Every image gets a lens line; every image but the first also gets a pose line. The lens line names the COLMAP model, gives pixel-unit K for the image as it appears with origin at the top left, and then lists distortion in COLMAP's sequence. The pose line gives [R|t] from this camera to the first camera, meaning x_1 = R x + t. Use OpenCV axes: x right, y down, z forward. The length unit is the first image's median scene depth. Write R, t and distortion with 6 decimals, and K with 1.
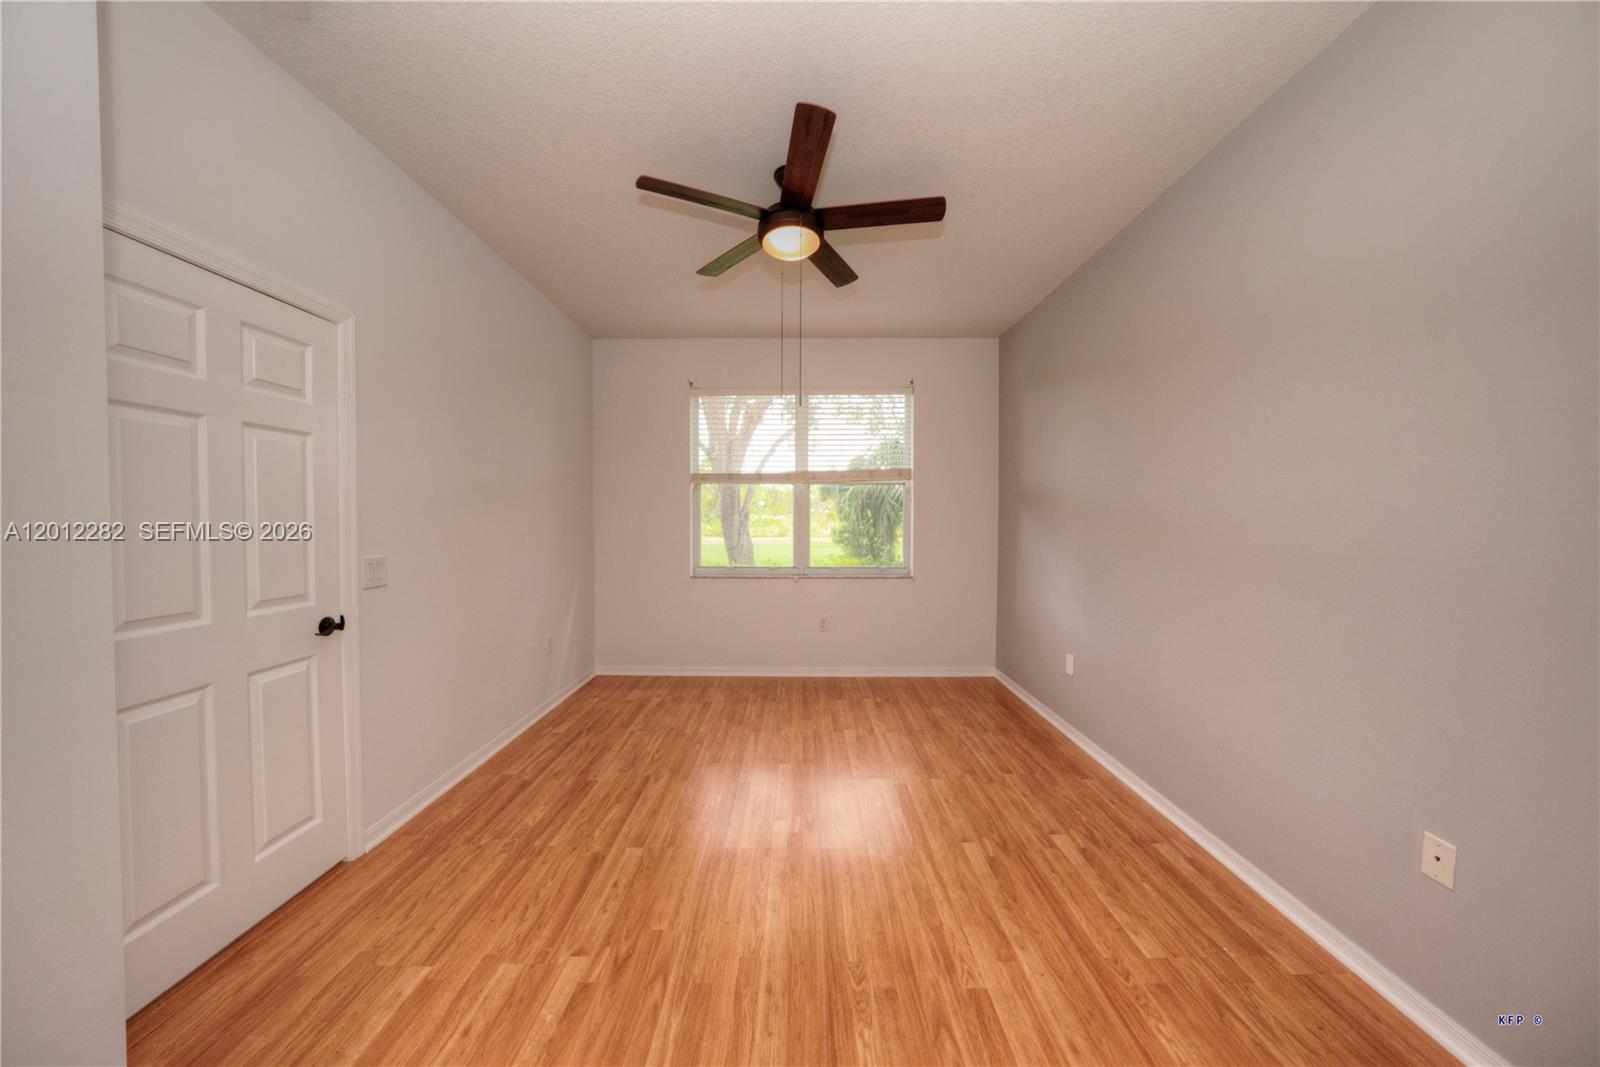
lens RADIAL K [[542.0, 0, 798.5], [0, 542.0, 528.7], [0, 0, 1]] dist [-0.007253, 0.000460]
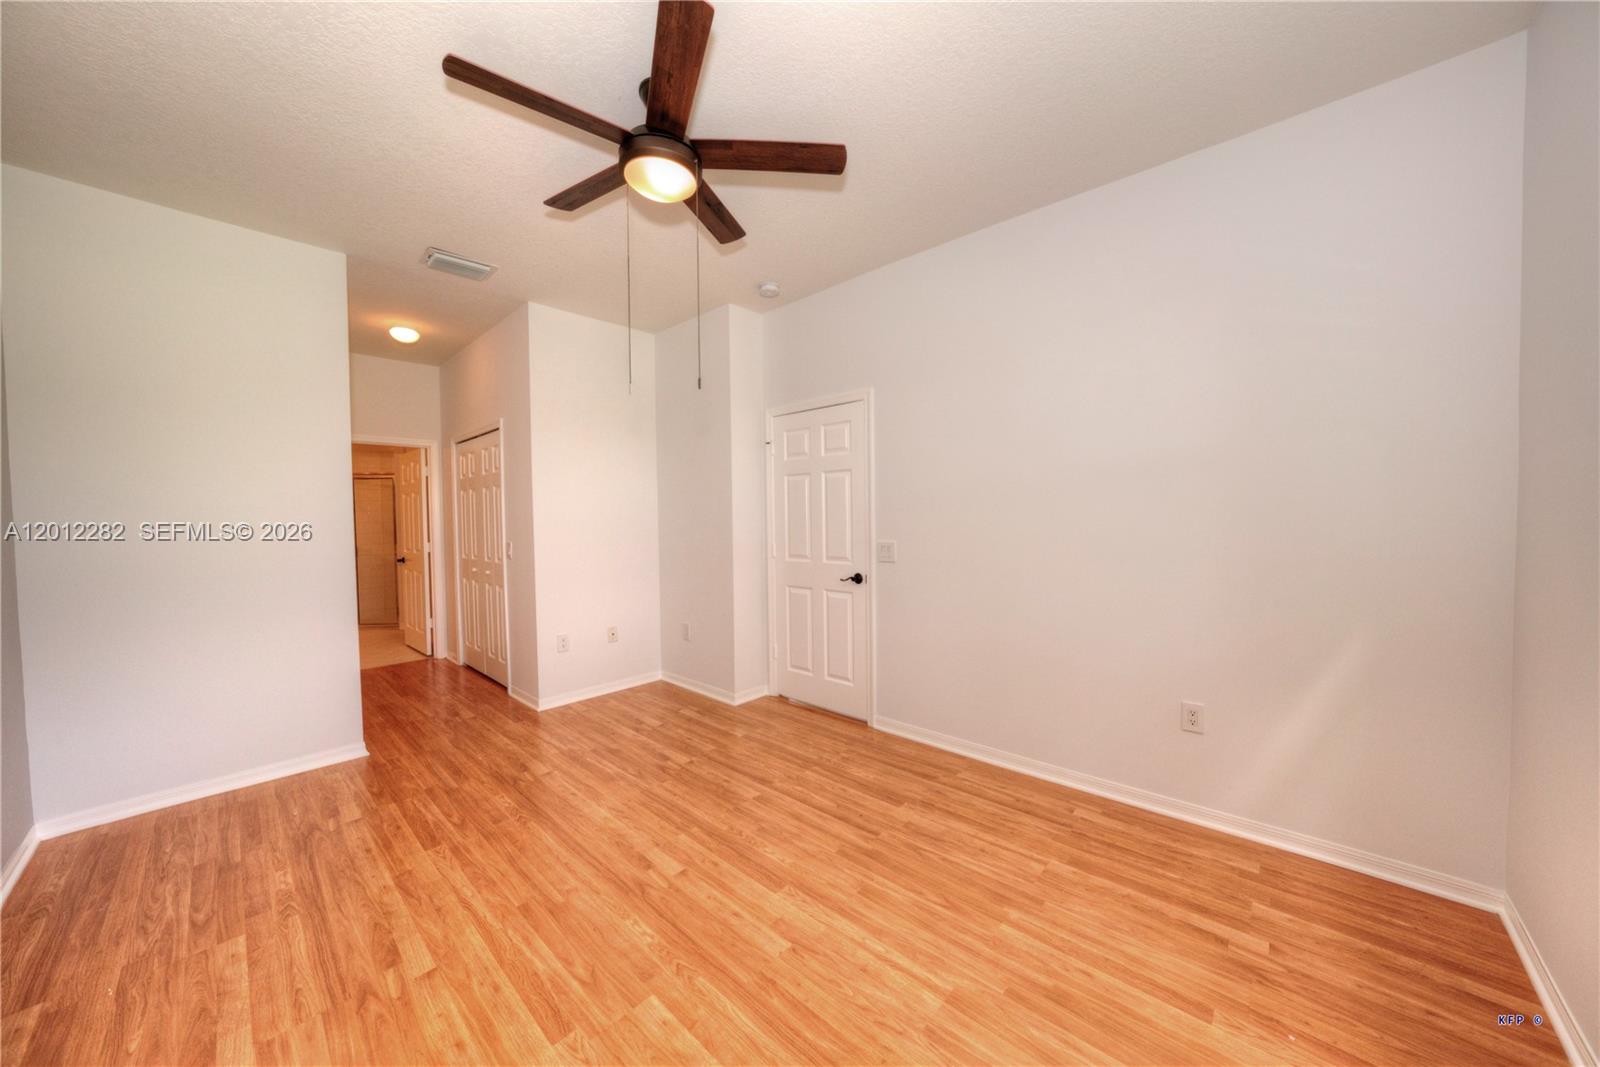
lens RADIAL K [[542.0, 0, 791.0], [0, 542.0, 533.5], [0, 0, 1]] dist [-0.007253, 0.000460]
pose [[-0.679750, 0.027133, -0.732942, 0.292295], [-0.000075, 0.999313, 0.037063, -0.014895], [0.733444, 0.025249, -0.679281, 1.086910]]
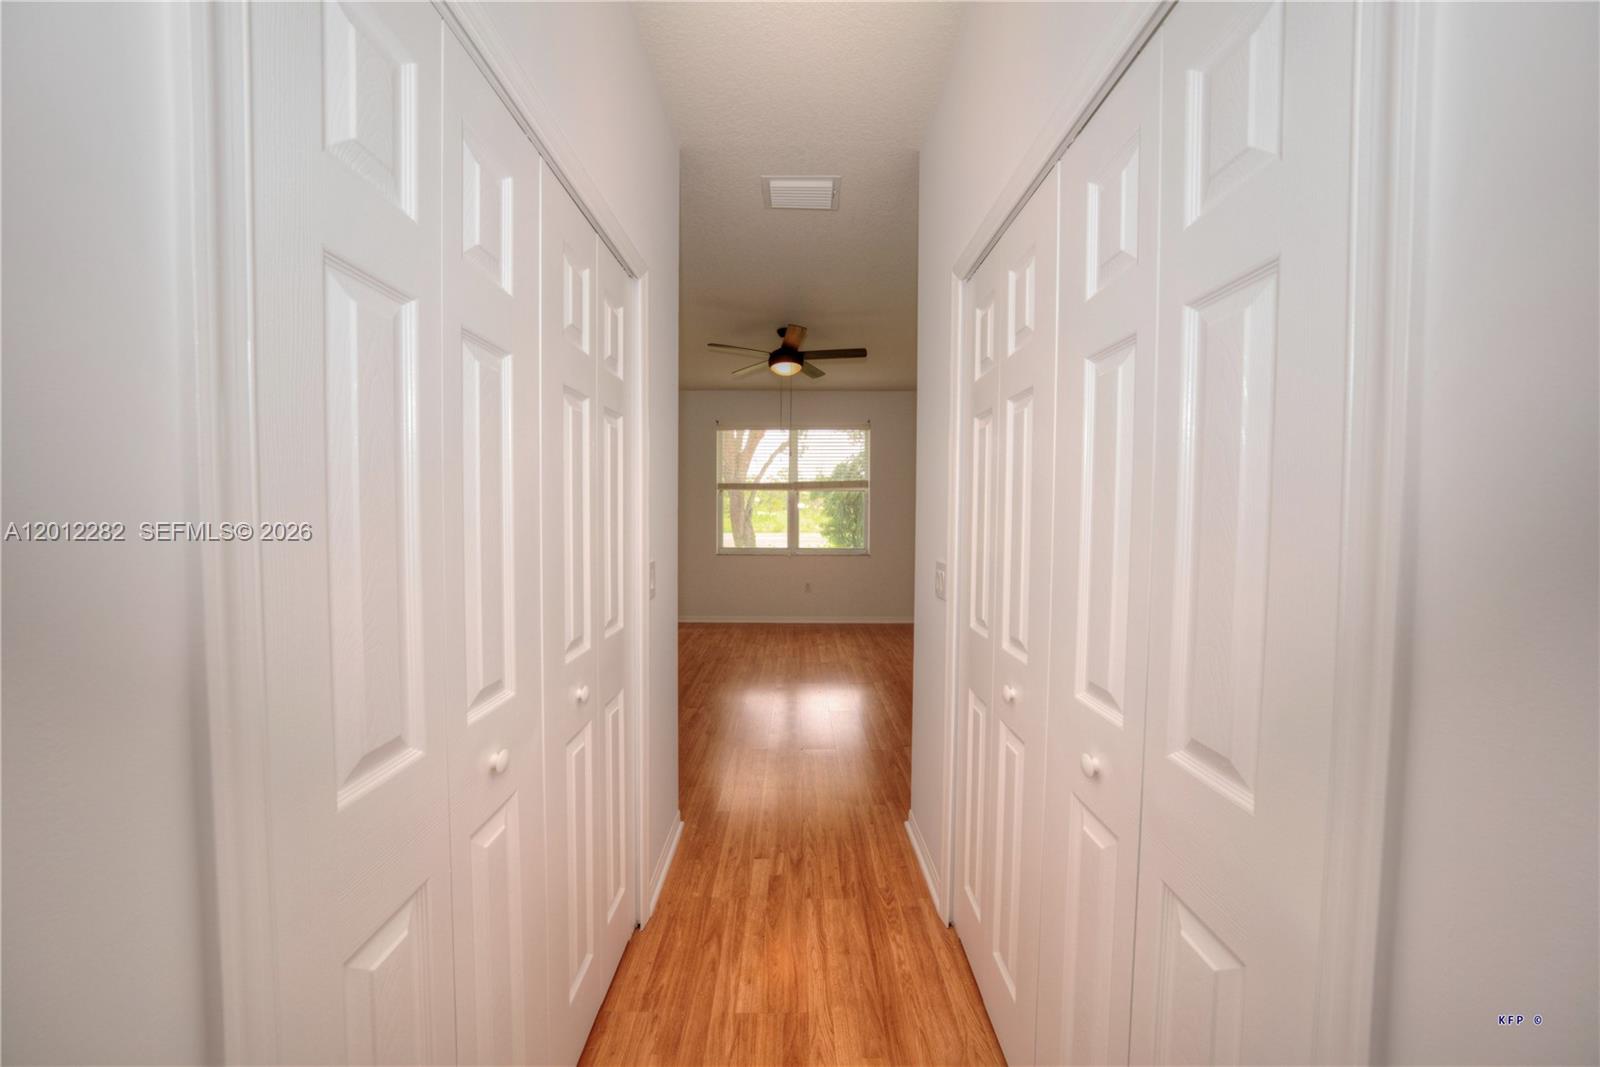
lens RADIAL K [[542.0, 0, 792.2], [0, 542.0, 531.7], [0, 0, 1]] dist [-0.007253, 0.000460]
pose [[0.999997, 0.001776, -0.001781, 0.007111], [-0.001755, 0.999928, 0.011861, 0.012296], [0.001802, -0.011858, 0.999928, -0.553394]]
